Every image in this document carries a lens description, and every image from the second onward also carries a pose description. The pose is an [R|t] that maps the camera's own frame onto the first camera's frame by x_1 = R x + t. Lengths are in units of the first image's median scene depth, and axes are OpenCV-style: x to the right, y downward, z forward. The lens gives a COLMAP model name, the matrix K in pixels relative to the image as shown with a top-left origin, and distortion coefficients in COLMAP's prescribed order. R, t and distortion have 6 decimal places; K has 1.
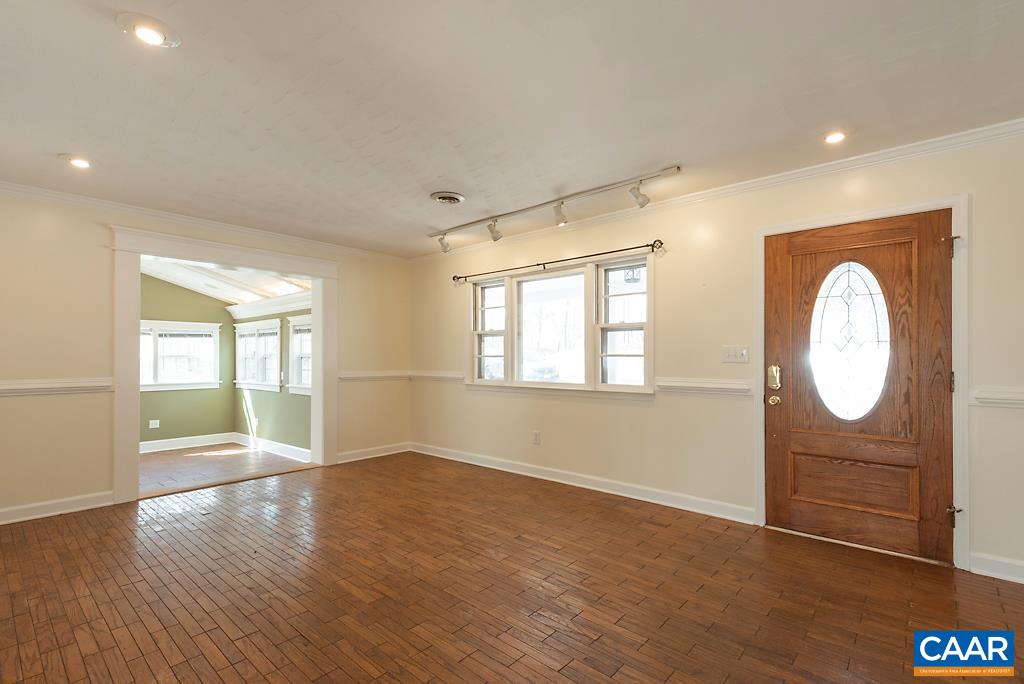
lens RADIAL K [[472.8, 0, 504.2], [0, 472.8, 353.5], [0, 0, 1]] dist [0.012157, -0.002704]
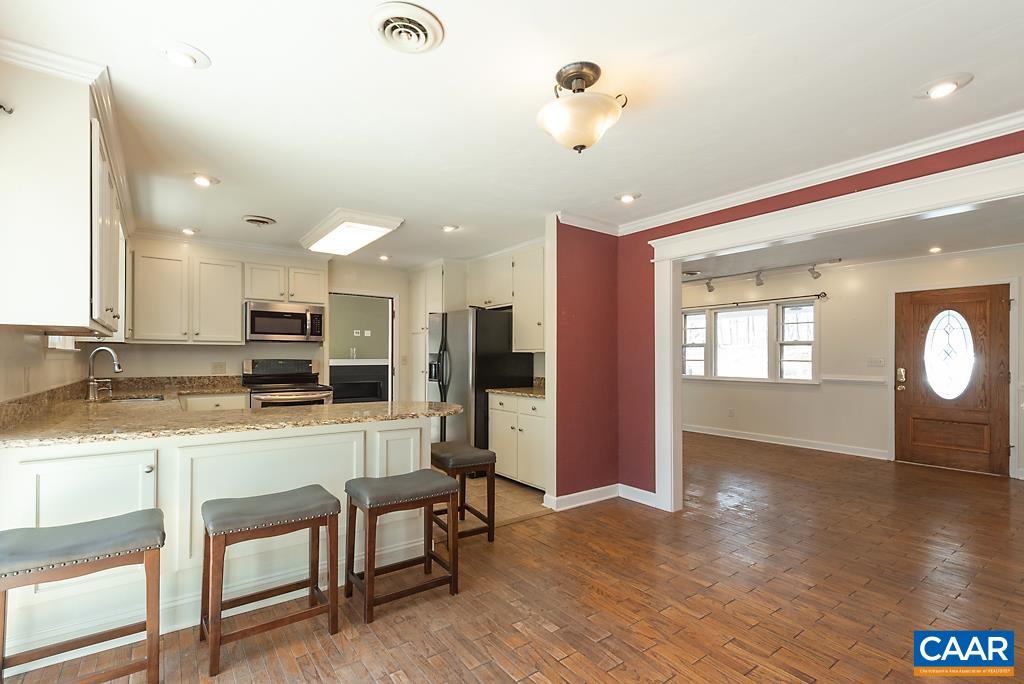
lens RADIAL K [[472.8, 0, 504.7], [0, 472.8, 355.0], [0, 0, 1]] dist [0.012157, -0.002704]
pose [[0.977847, -0.001770, -0.209314, -0.413118], [0.003688, 0.999955, 0.008769, -0.036649], [0.209289, -0.009347, 0.977809, -0.858323]]
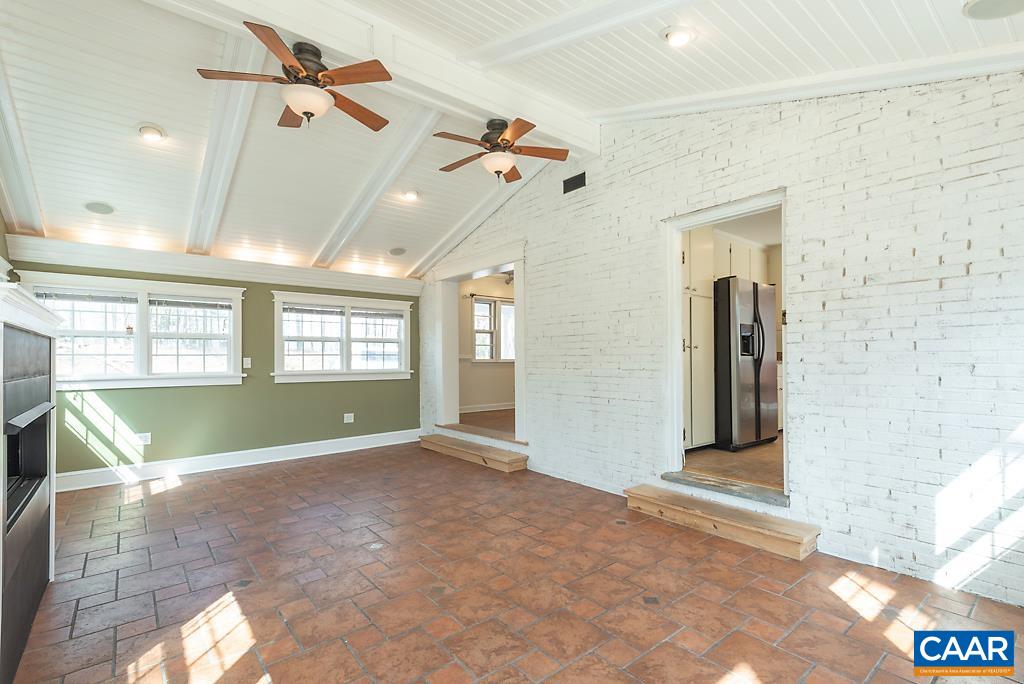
lens RADIAL K [[472.8, 0, 504.8], [0, 472.8, 352.9], [0, 0, 1]] dist [0.012157, -0.002704]
pose [[0.160041, 0.012423, 0.987032, -2.264893], [-0.007021, 0.999910, -0.011447, 0.070050], [-0.987085, -0.005098, 0.160114, 0.888048]]
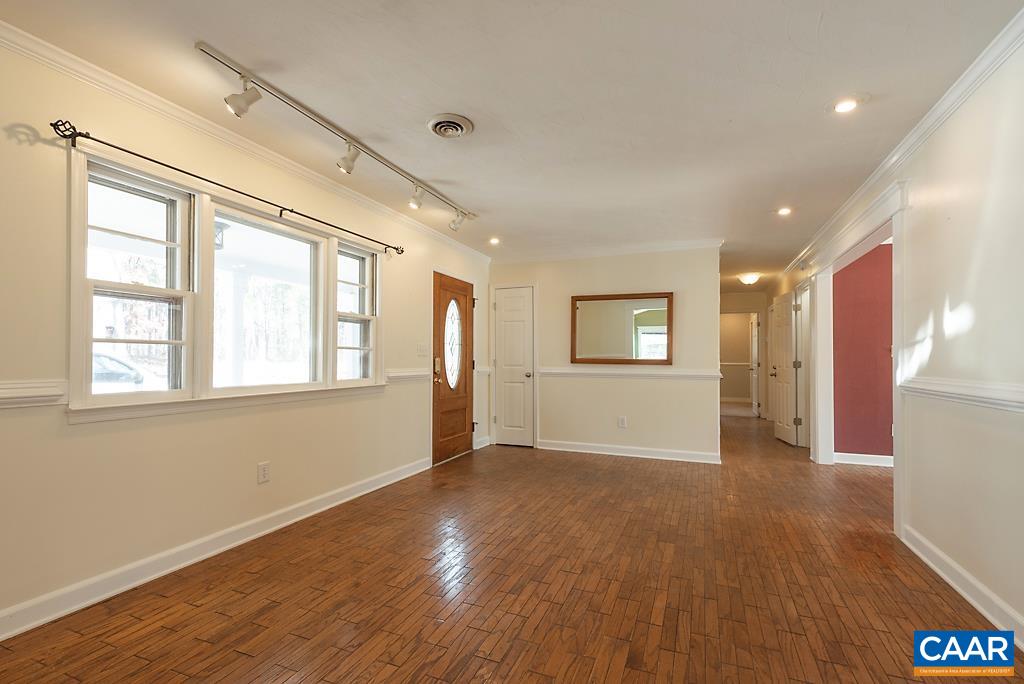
lens RADIAL K [[472.8, 0, 508.4], [0, 472.8, 356.0], [0, 0, 1]] dist [0.012157, -0.002704]
pose [[-0.336289, 0.006655, 0.941735, -0.791735], [-0.009417, 0.999901, -0.010429, 0.028355], [-0.941712, -0.012375, -0.336193, 1.101387]]
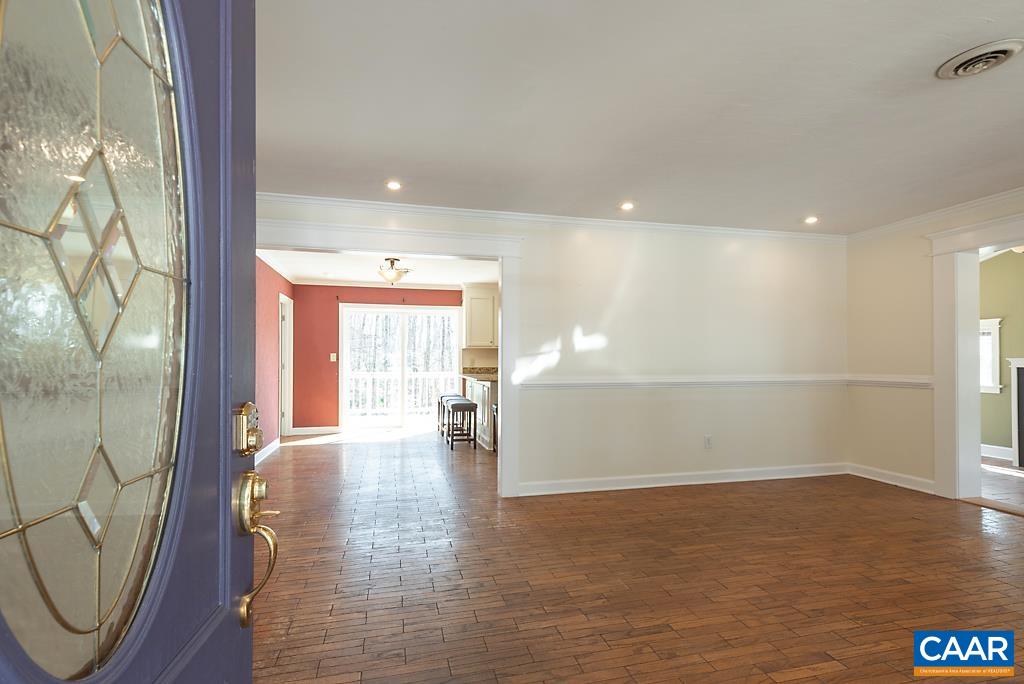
lens RADIAL K [[472.8, 0, 503.3], [0, 472.8, 347.9], [0, 0, 1]] dist [0.012157, -0.002704]
pose [[-0.565297, -0.021444, -0.824609, 0.614095], [0.006754, 0.999508, -0.030622, 0.014393], [0.824860, -0.022880, -0.564874, 0.816538]]
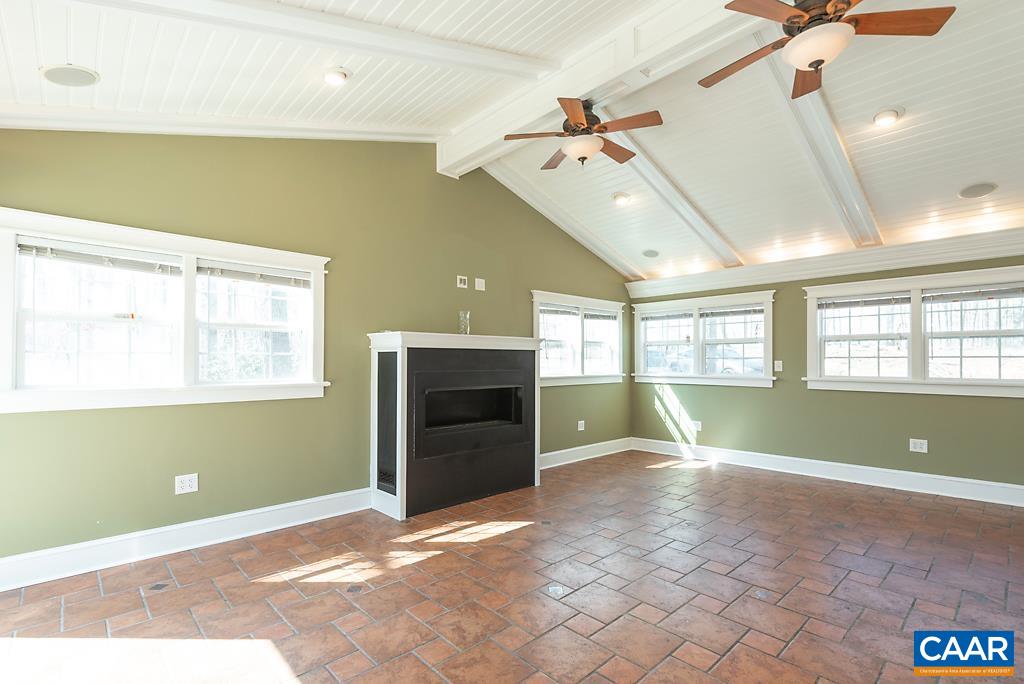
lens RADIAL K [[472.8, 0, 503.4], [0, 472.8, 348.8], [0, 0, 1]] dist [0.012157, -0.002704]
pose [[0.995289, 0.001579, -0.096943, -1.614264], [-0.002995, 0.999891, -0.014467, 0.061496], [0.096910, 0.014689, 0.995185, 0.389600]]
